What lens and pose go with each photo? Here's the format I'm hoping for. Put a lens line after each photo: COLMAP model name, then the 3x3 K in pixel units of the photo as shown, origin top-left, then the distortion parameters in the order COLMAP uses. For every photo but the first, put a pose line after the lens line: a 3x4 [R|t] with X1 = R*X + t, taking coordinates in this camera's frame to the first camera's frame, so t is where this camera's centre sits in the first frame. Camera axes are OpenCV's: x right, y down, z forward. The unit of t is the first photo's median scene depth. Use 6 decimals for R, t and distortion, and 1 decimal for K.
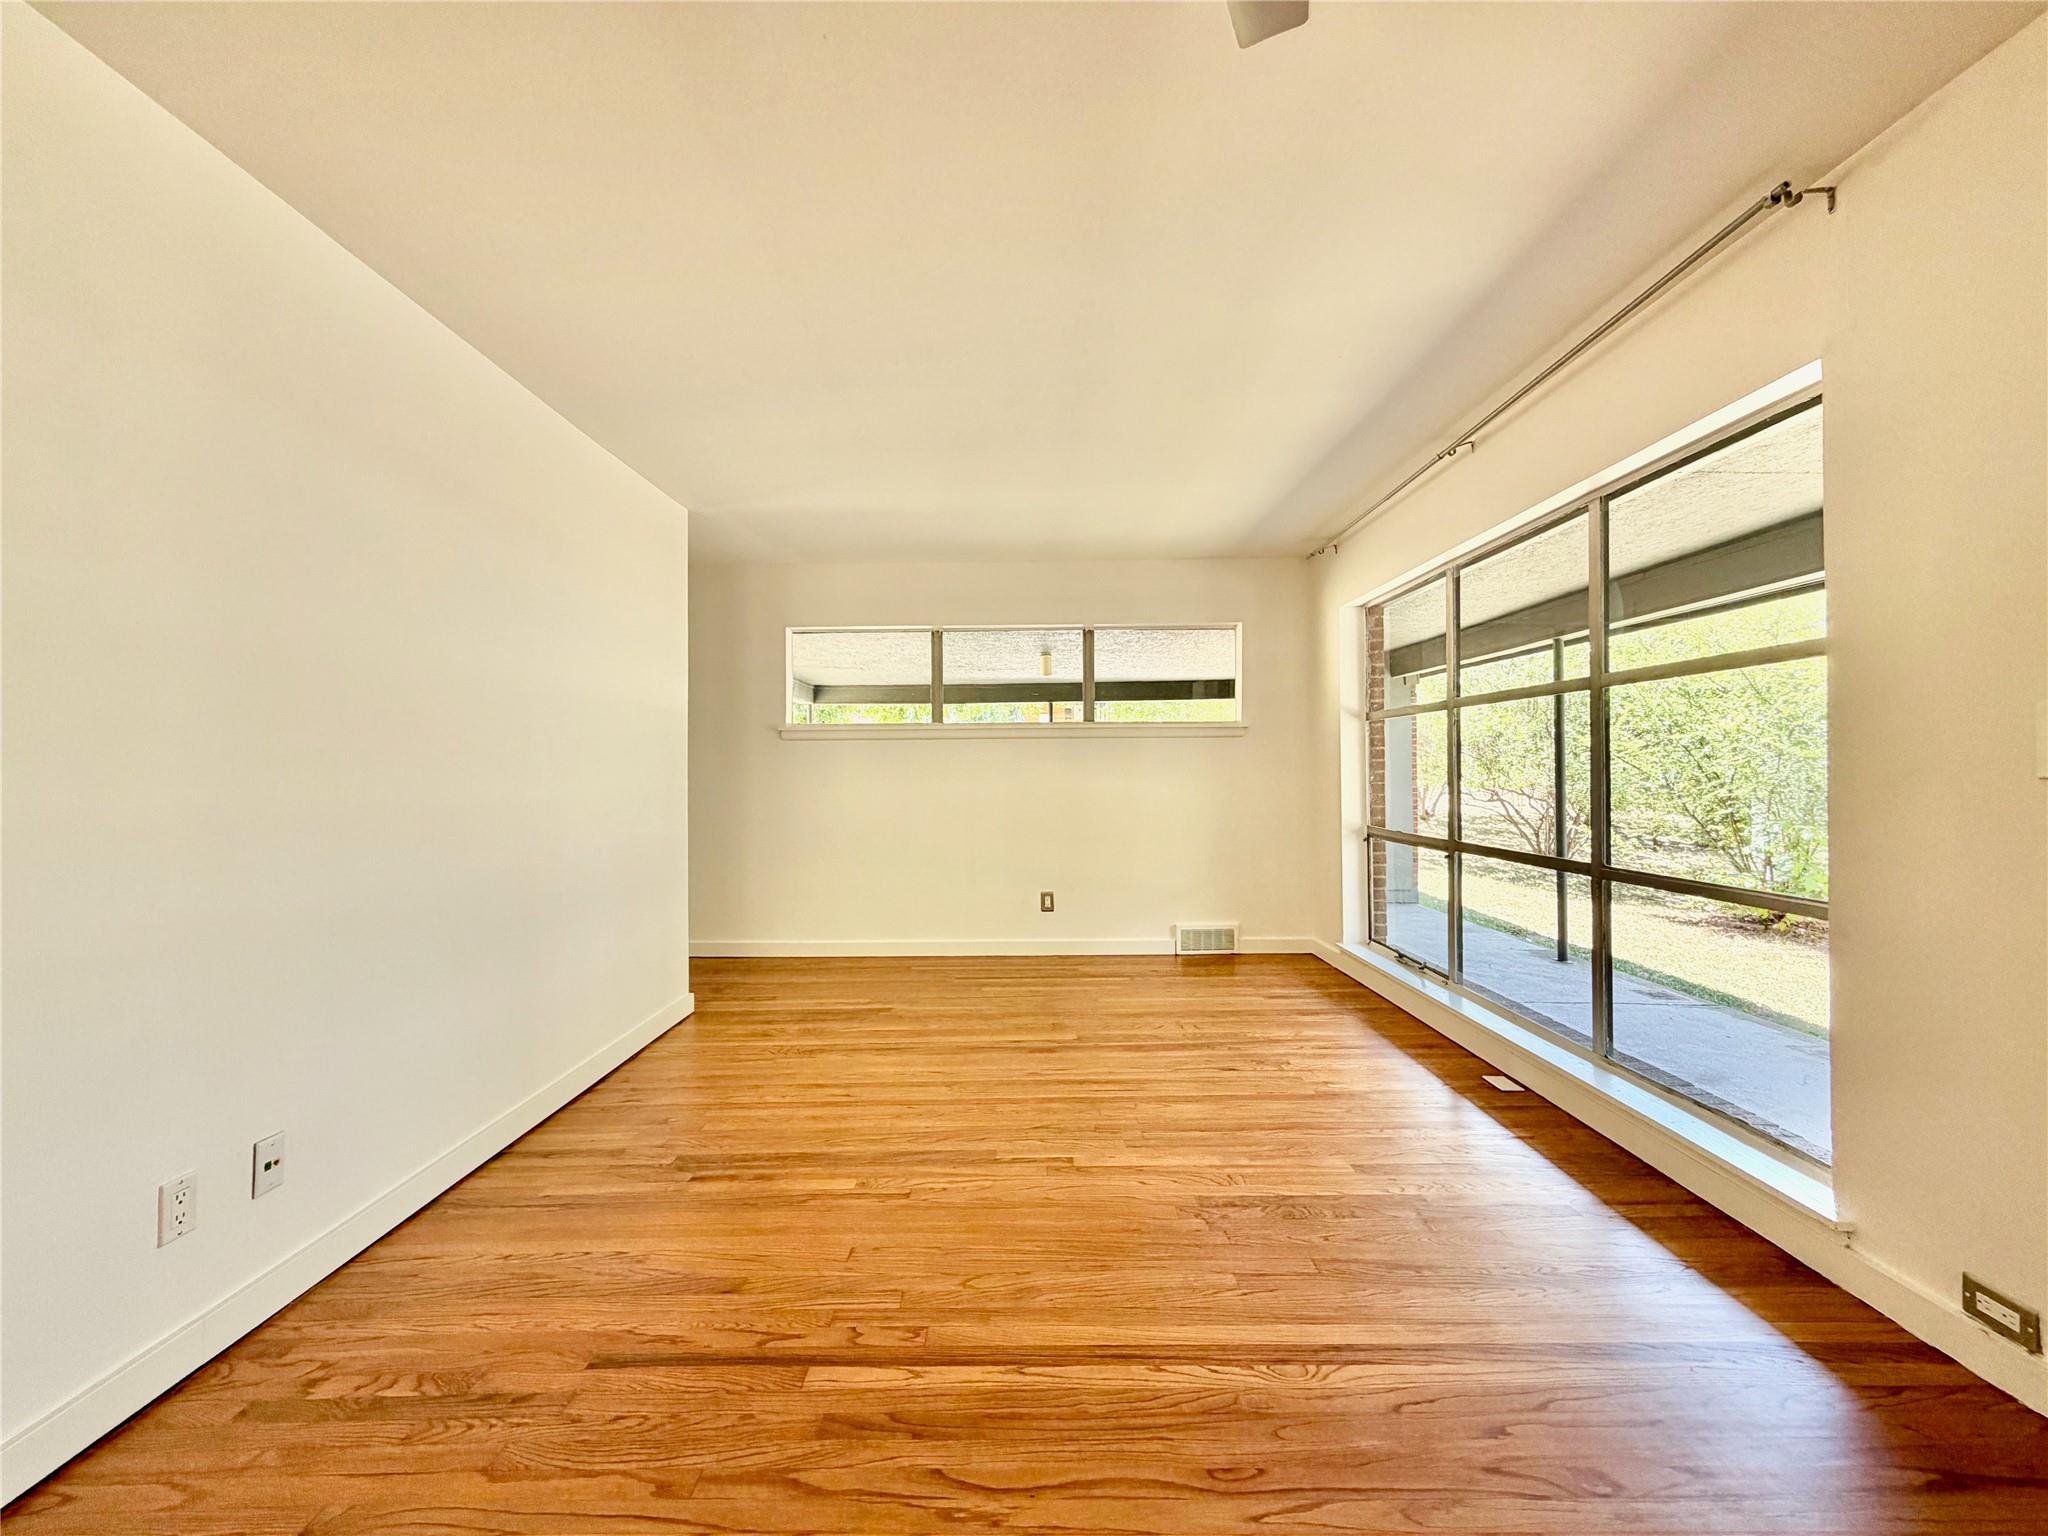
lens RADIAL K [[815.8, 0, 1013.9], [0, 815.8, 765.3], [0, 0, 1]] dist [0.001877, 0.000075]
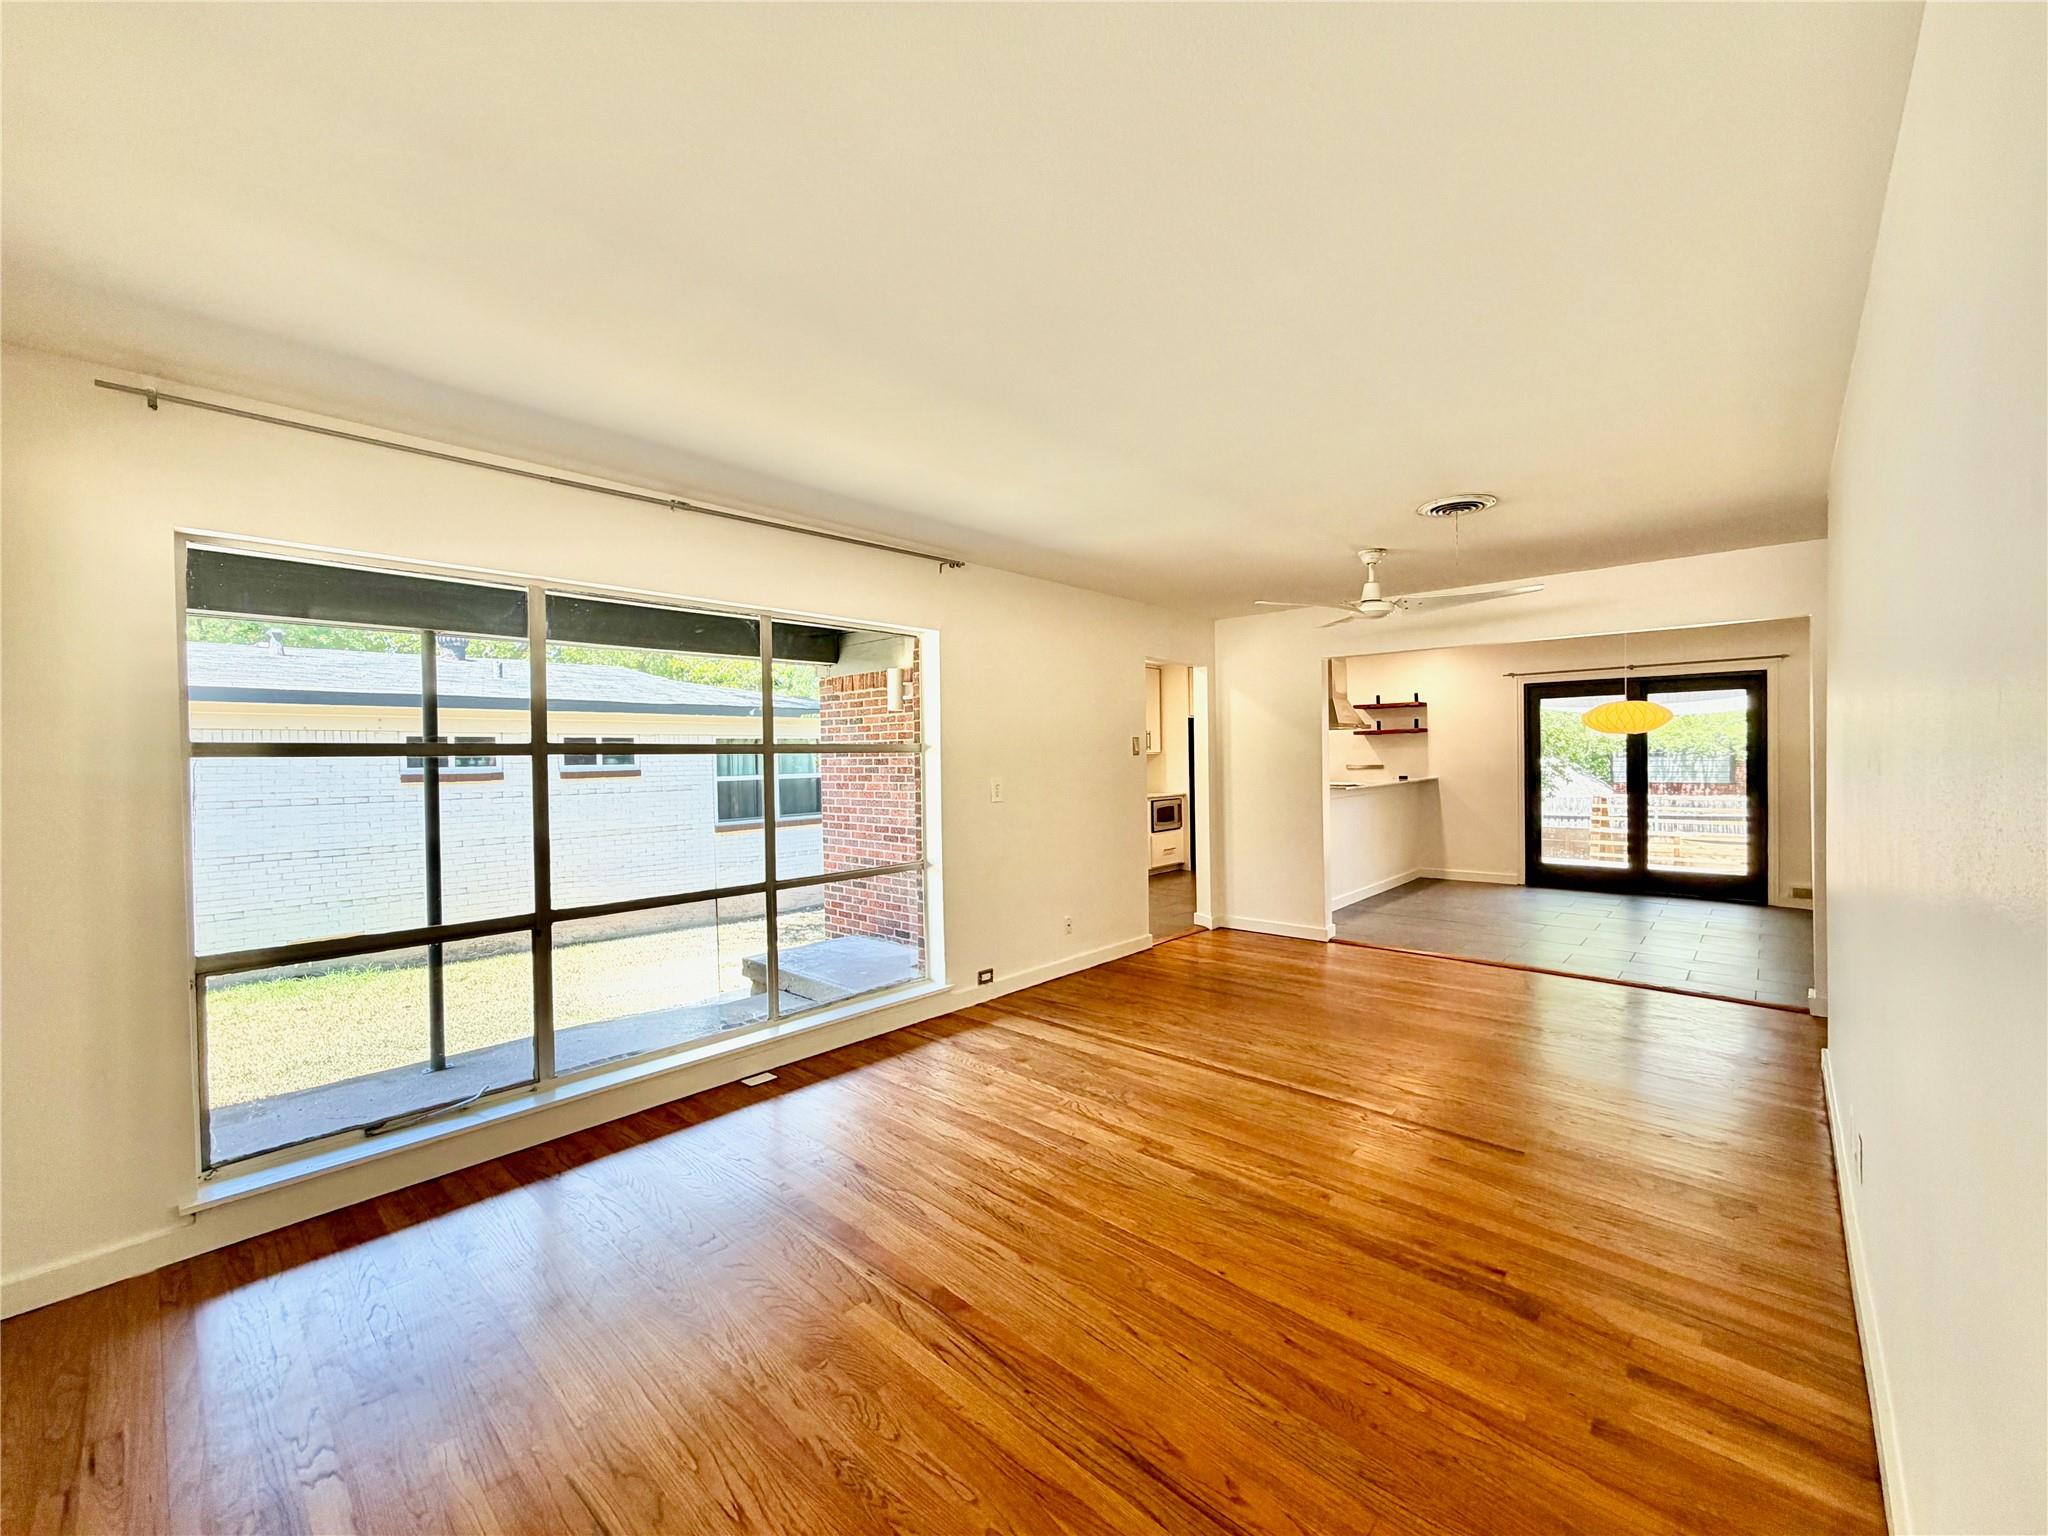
lens RADIAL K [[815.8, 0, 1013.9], [0, 815.8, 765.3], [0, 0, 1]] dist [0.001877, 0.000075]
pose [[-0.736233, 0.011352, 0.676633, -0.603172], [0.015978, 0.999872, 0.000610, -0.079894], [-0.676540, 0.011261, -0.736320, 2.001363]]
